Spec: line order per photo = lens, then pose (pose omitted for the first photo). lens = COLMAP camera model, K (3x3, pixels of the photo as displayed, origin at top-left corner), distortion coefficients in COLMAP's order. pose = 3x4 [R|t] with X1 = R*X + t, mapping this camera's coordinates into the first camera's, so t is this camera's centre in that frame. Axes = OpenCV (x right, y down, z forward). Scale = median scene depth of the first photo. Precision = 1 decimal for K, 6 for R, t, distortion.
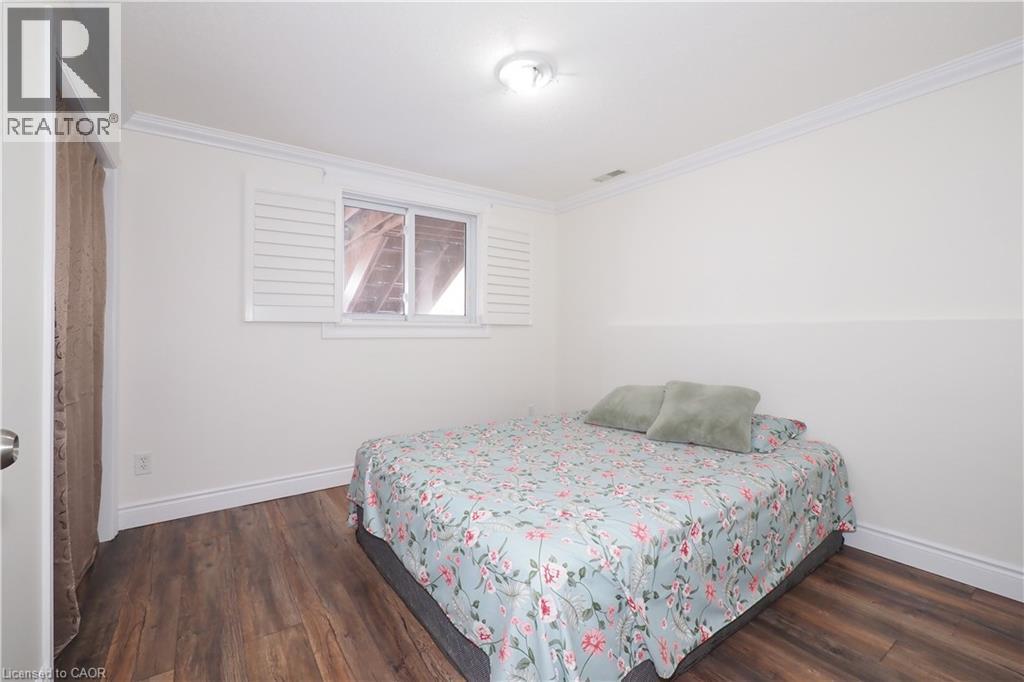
lens RADIAL K [[440.0, 0, 515.1], [0, 440.0, 336.2], [0, 0, 1]] dist [0.003544, -0.000528]
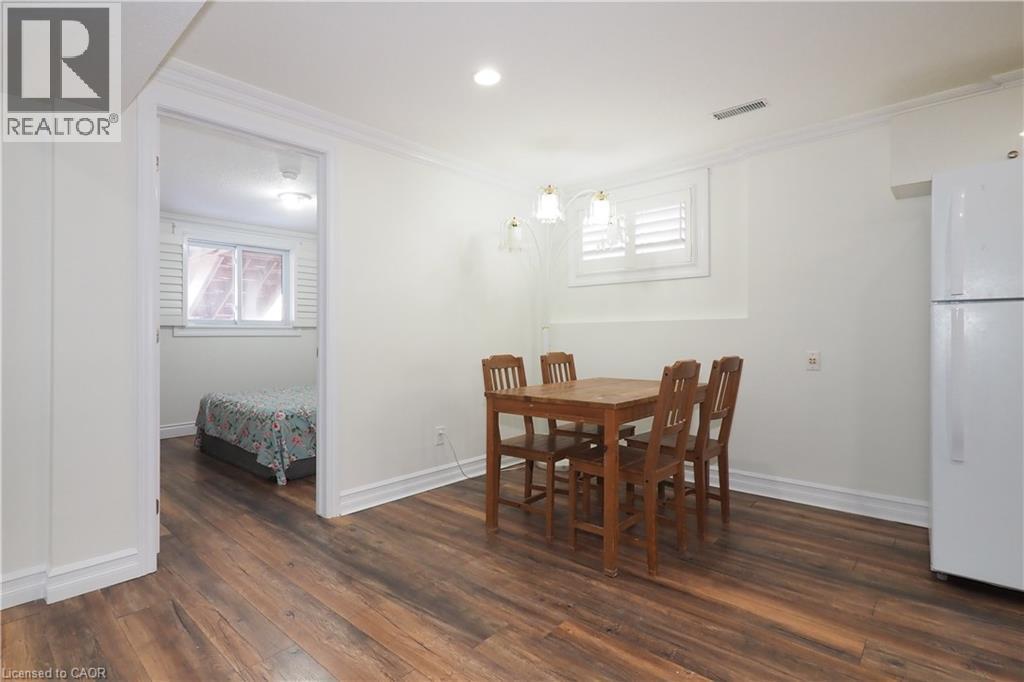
lens RADIAL K [[512.4, 0, 502.7], [0, 512.4, 334.8], [0, 0, 1]] dist [0.002729, 0.000551]
pose [[0.979360, -0.009952, 0.201881, 0.544912], [0.011241, 0.999923, -0.005236, 0.034852], [-0.201813, 0.007397, 0.979396, -1.657616]]
